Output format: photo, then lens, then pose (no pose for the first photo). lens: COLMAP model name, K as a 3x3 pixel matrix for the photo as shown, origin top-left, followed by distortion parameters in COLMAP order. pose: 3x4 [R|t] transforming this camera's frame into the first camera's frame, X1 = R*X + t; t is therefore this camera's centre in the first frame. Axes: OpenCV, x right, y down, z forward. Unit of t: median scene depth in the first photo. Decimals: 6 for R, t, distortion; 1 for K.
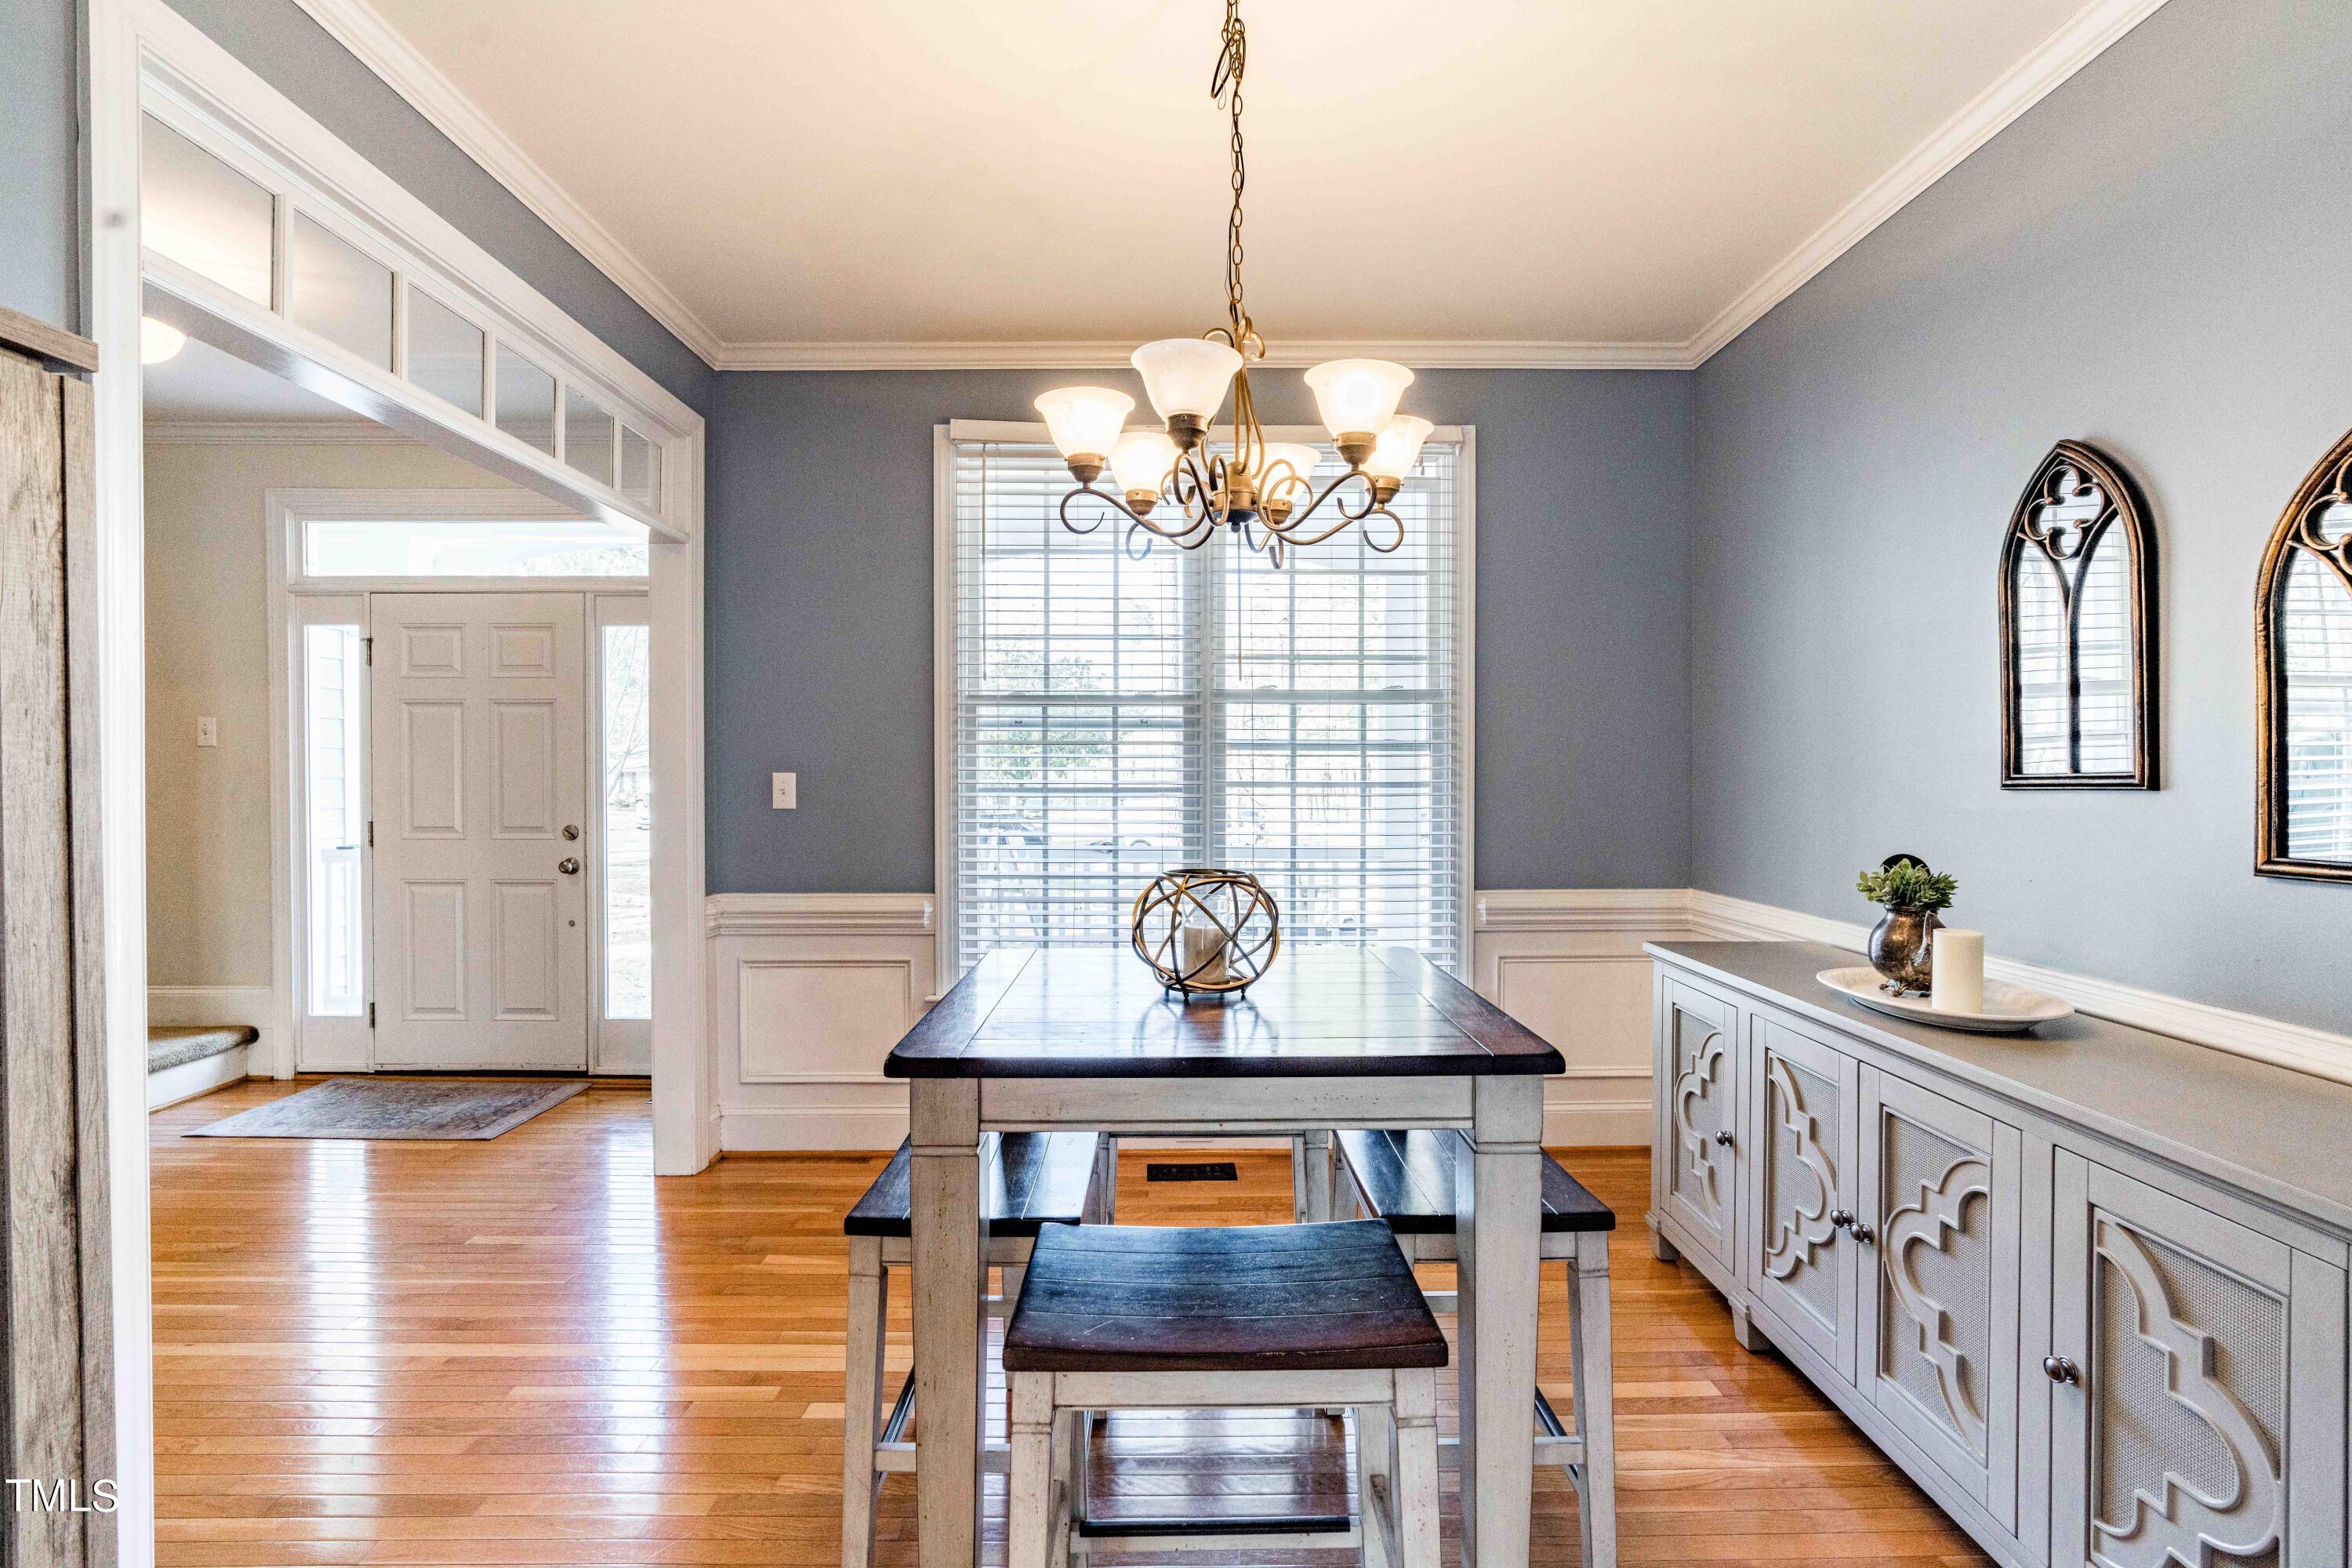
lens RADIAL K [[1054.0, 0, 1182.4], [0, 1054.0, 789.8], [0, 0, 1]] dist [-0.019606, 0.000009]
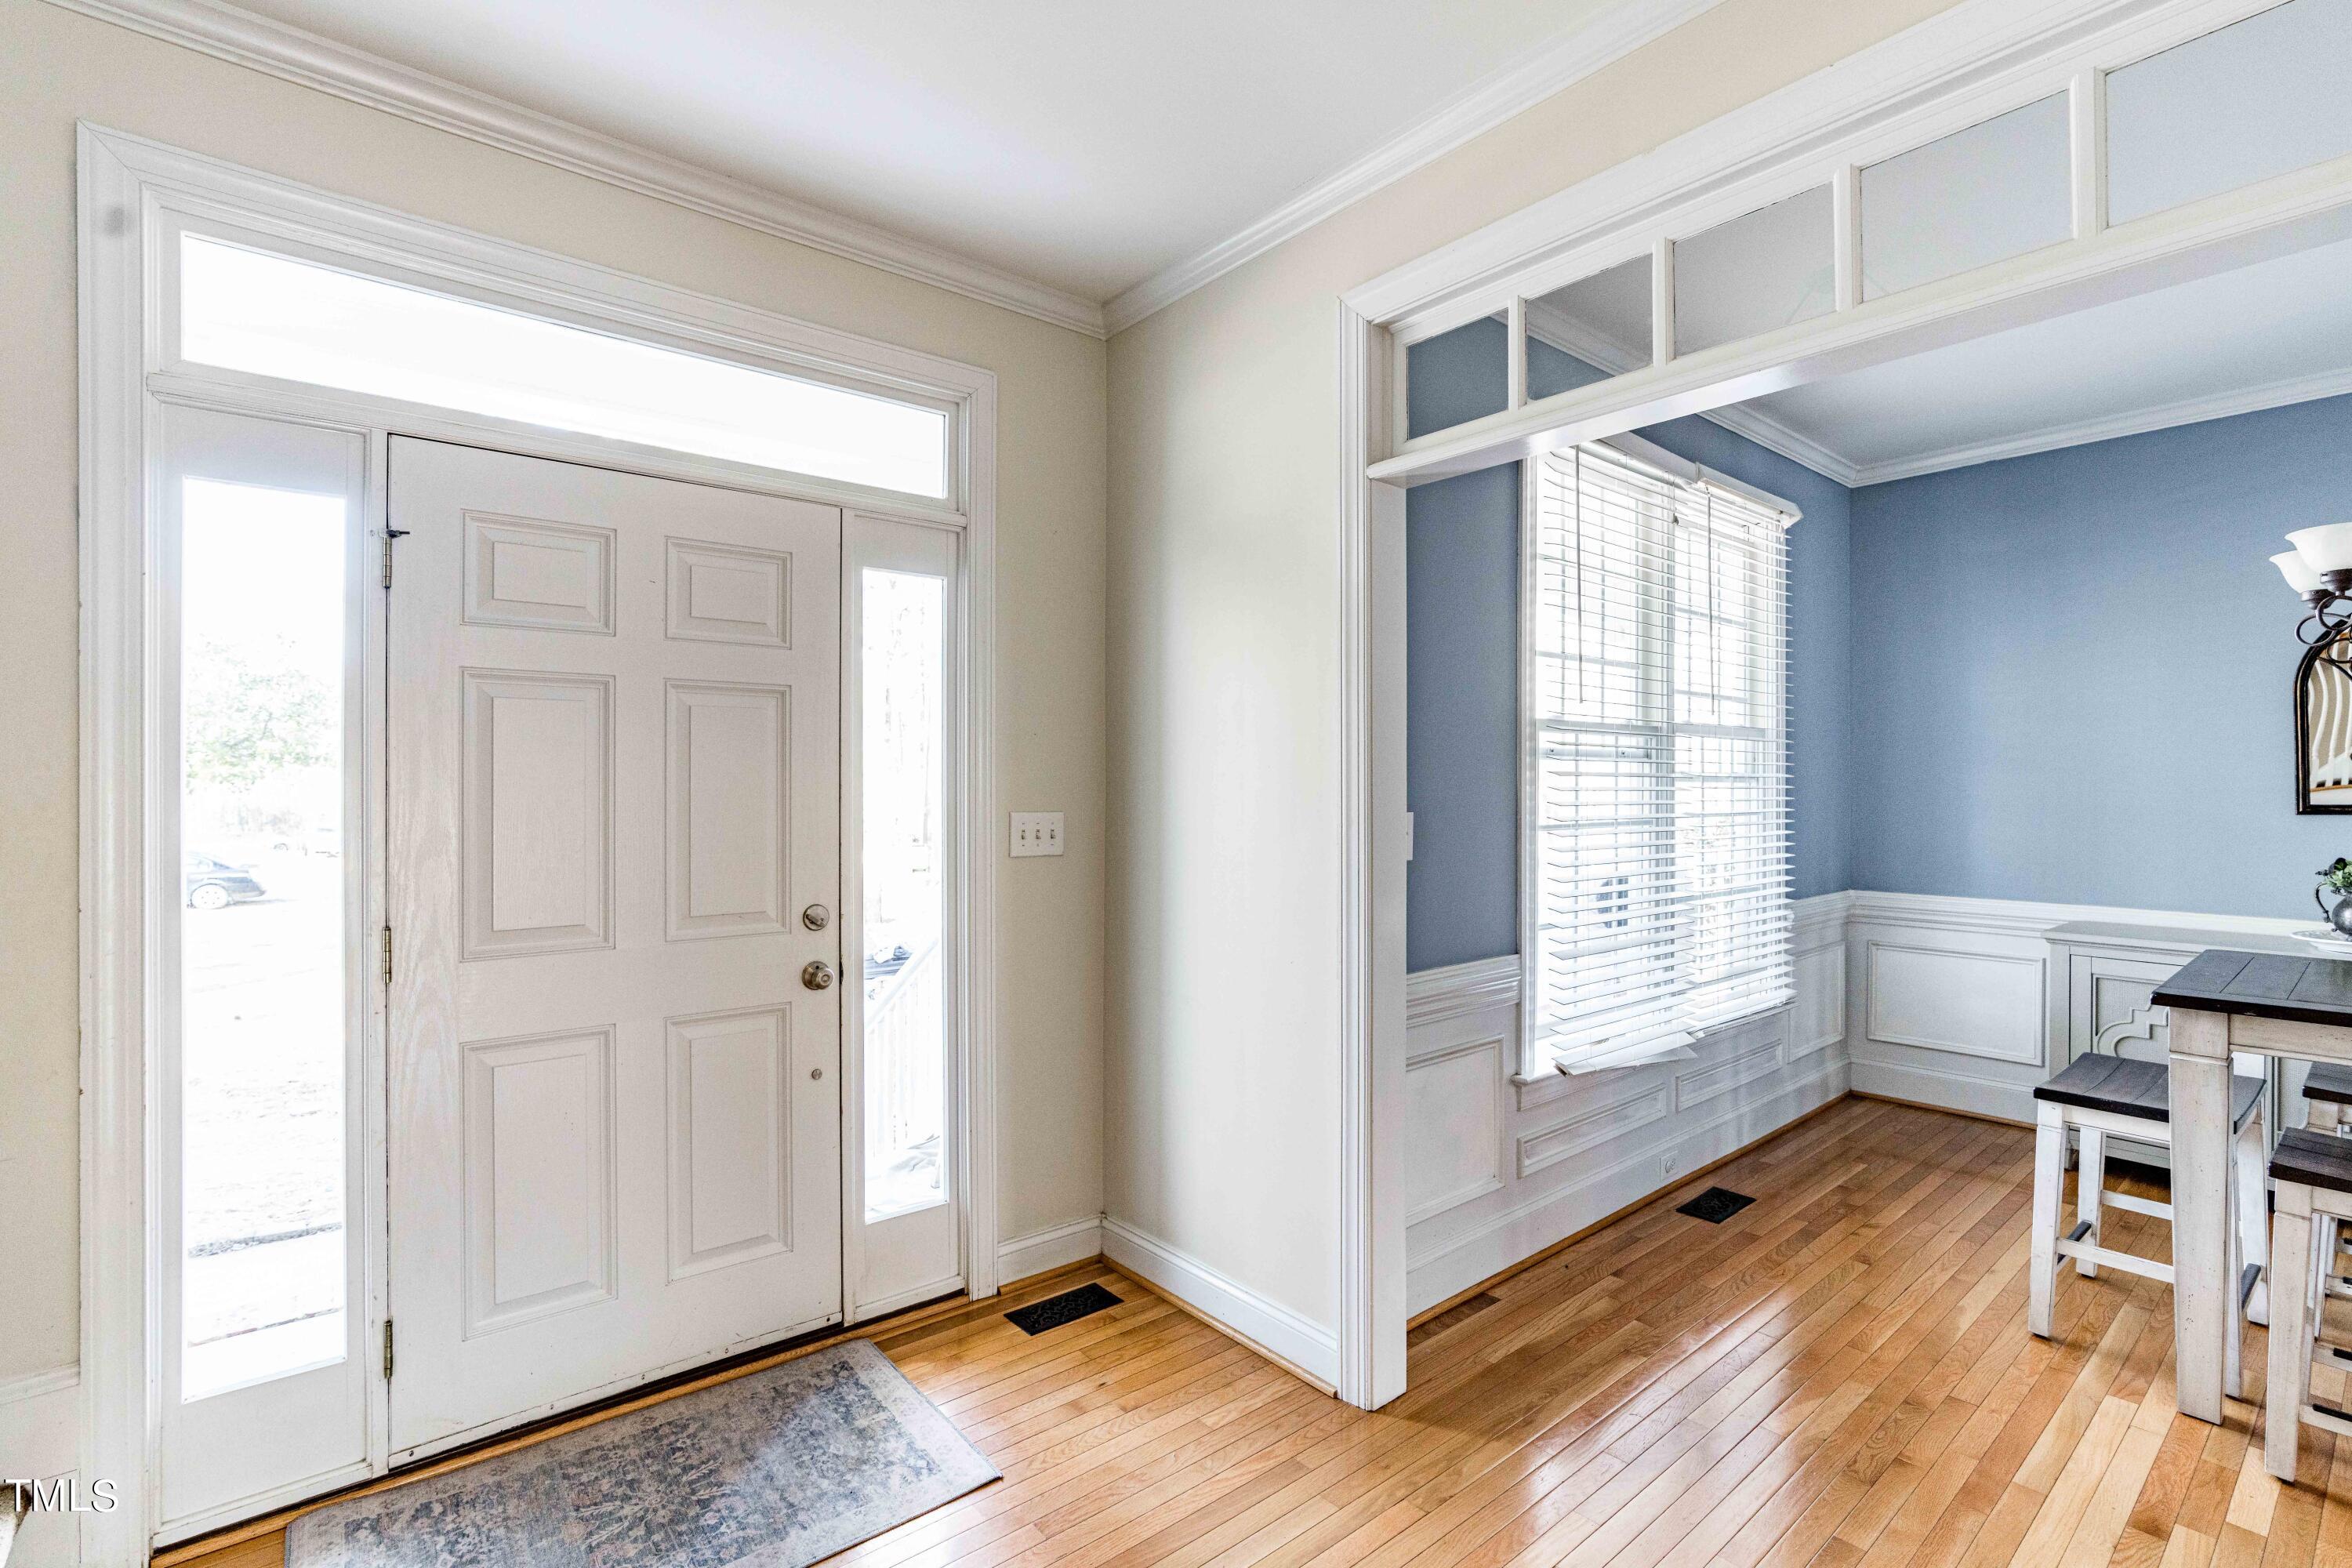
lens RADIAL K [[1072.5, 0, 1183.4], [0, 1072.5, 785.2], [0, 0, 1]] dist [-0.028328, 0.011954]
pose [[0.776931, -0.004309, 0.629571, -0.799891], [0.008719, 0.999954, -0.003916, -0.028625], [-0.629525, 0.008532, 0.776933, 0.414267]]
